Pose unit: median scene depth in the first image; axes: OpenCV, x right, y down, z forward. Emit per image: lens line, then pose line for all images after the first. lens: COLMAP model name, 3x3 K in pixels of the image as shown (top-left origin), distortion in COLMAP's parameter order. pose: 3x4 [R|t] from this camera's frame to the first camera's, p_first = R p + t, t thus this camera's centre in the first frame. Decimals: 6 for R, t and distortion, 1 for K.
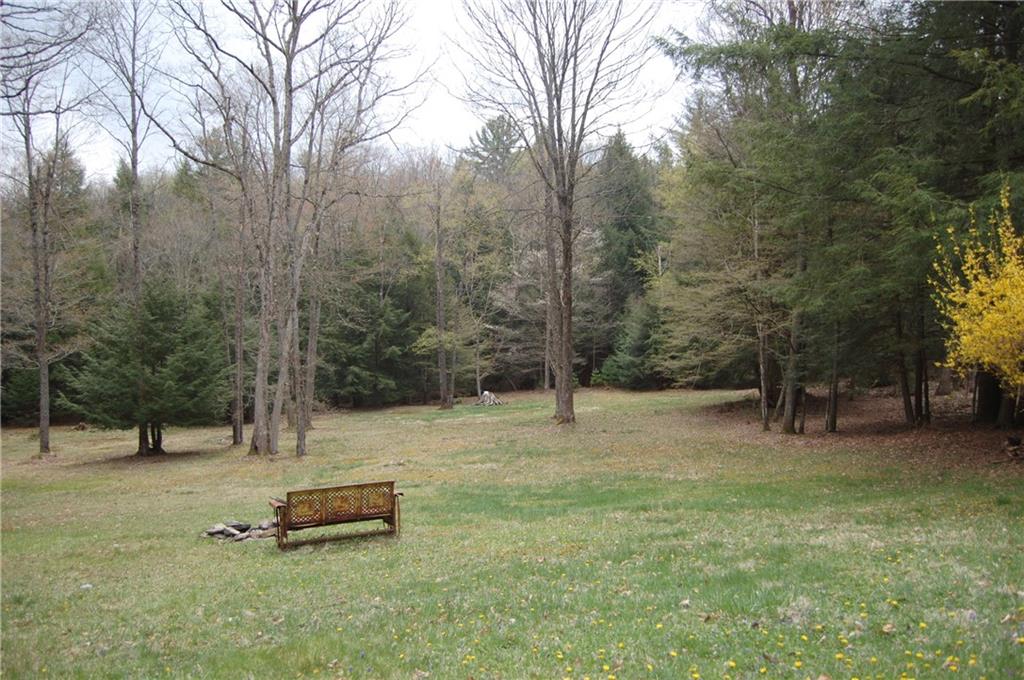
lens RADIAL K [[800.5, 0, 512.0], [0, 800.5, 340.0], [0, 0, 1]] dist [-0.086161, 0.015481]
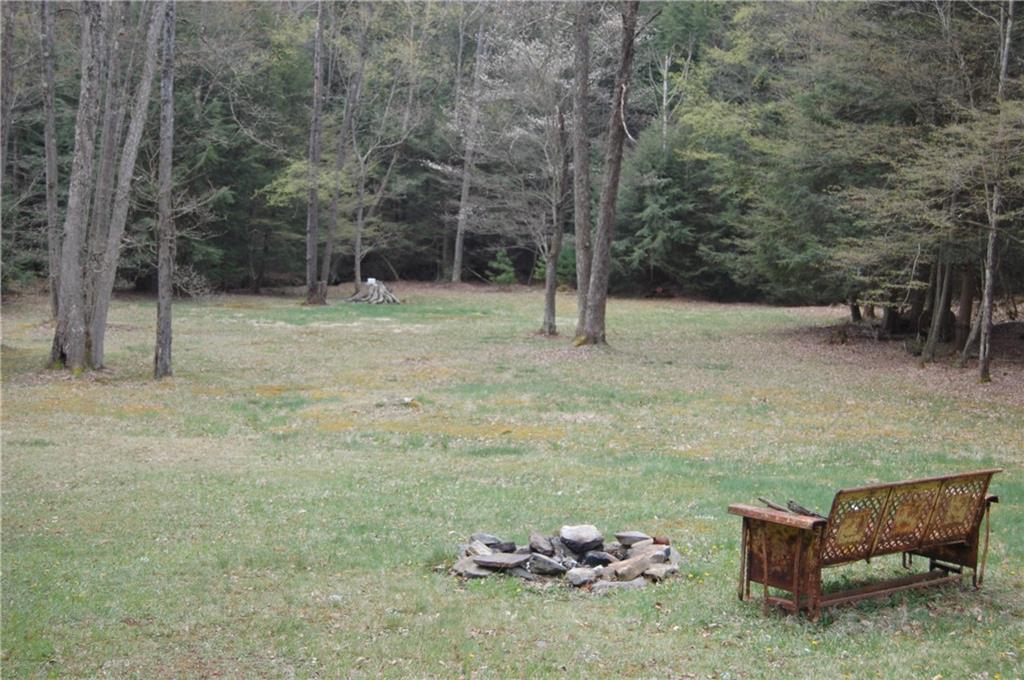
lens RADIAL K [[1292.8, 0, 512.0], [0, 1292.8, 340.0], [0, 0, 1]] dist [-0.019352, -0.027837]
pose [[0.983669, 0.064270, 0.168124, -0.125052], [-0.081448, 0.991911, 0.097356, 0.011892], [-0.160507, -0.109459, 0.980947, 0.073864]]
